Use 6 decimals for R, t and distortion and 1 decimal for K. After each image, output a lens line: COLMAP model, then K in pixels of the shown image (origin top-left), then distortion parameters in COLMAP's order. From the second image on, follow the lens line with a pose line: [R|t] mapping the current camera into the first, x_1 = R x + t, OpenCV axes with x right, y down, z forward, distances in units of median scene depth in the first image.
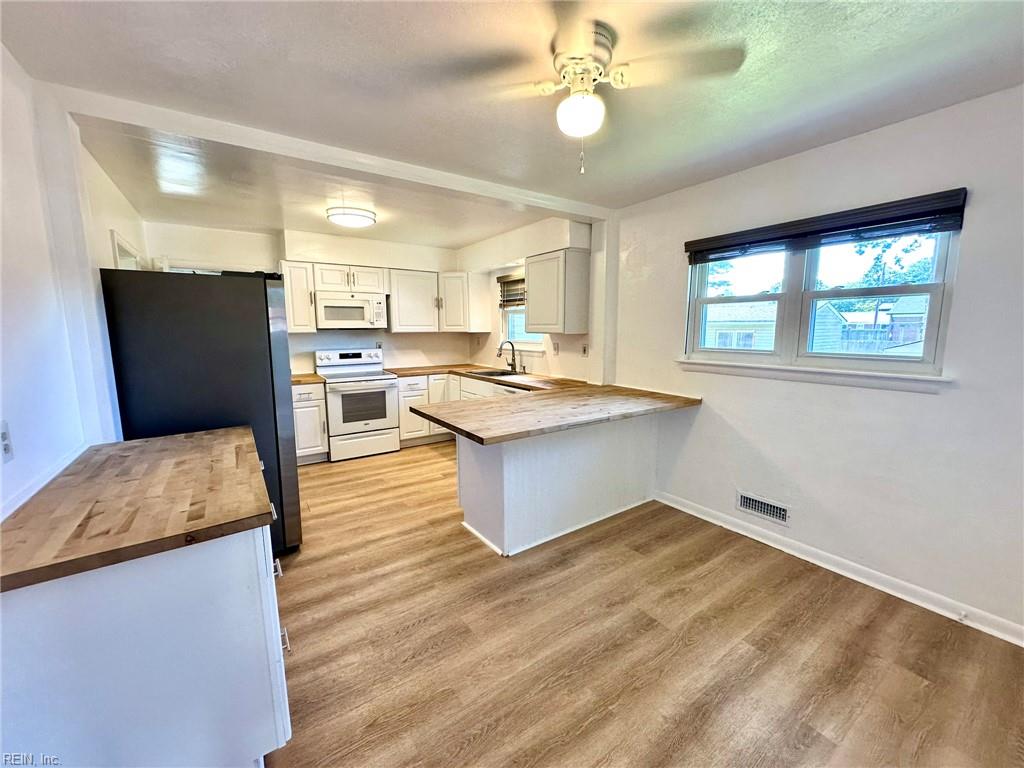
lens RADIAL K [[410.8, 0, 511.0], [0, 410.8, 388.4], [0, 0, 1]] dist [-0.000112, -0.000401]
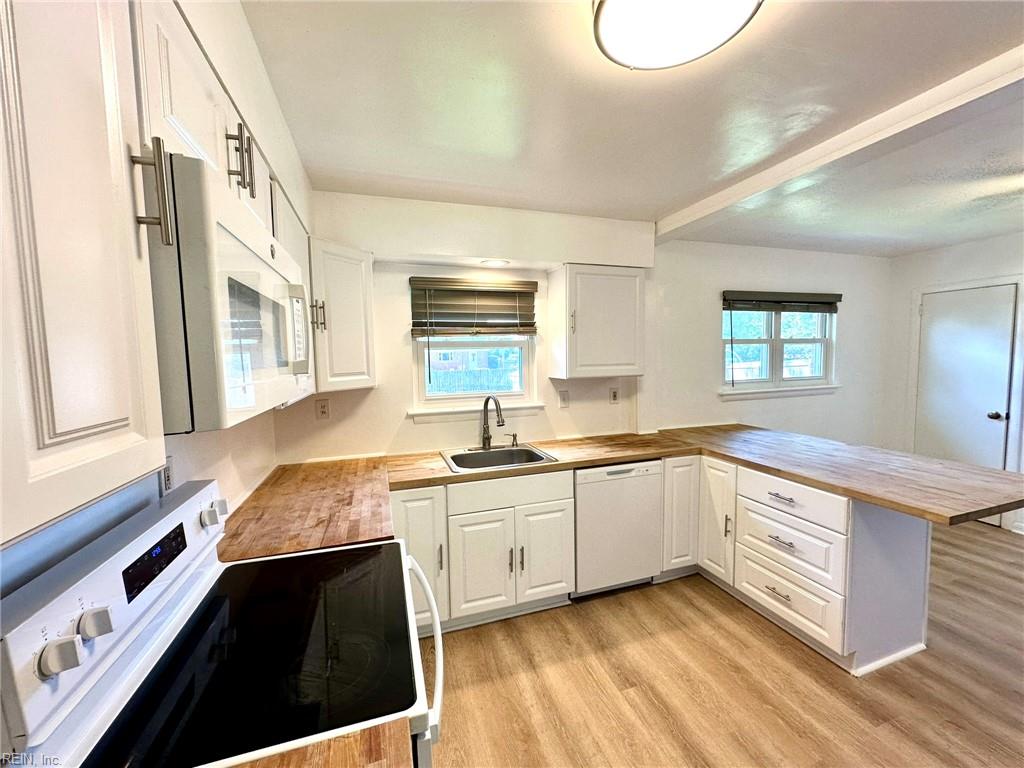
lens RADIAL K [[410.8, 0, 517.9], [0, 410.8, 383.8], [0, 0, 1]] dist [-0.000112, -0.000401]
pose [[0.264243, -0.066836, 0.962138, -0.611582], [0.164139, 0.986159, 0.023426, -0.157945], [-0.950386, 0.151734, 0.271556, 0.919540]]
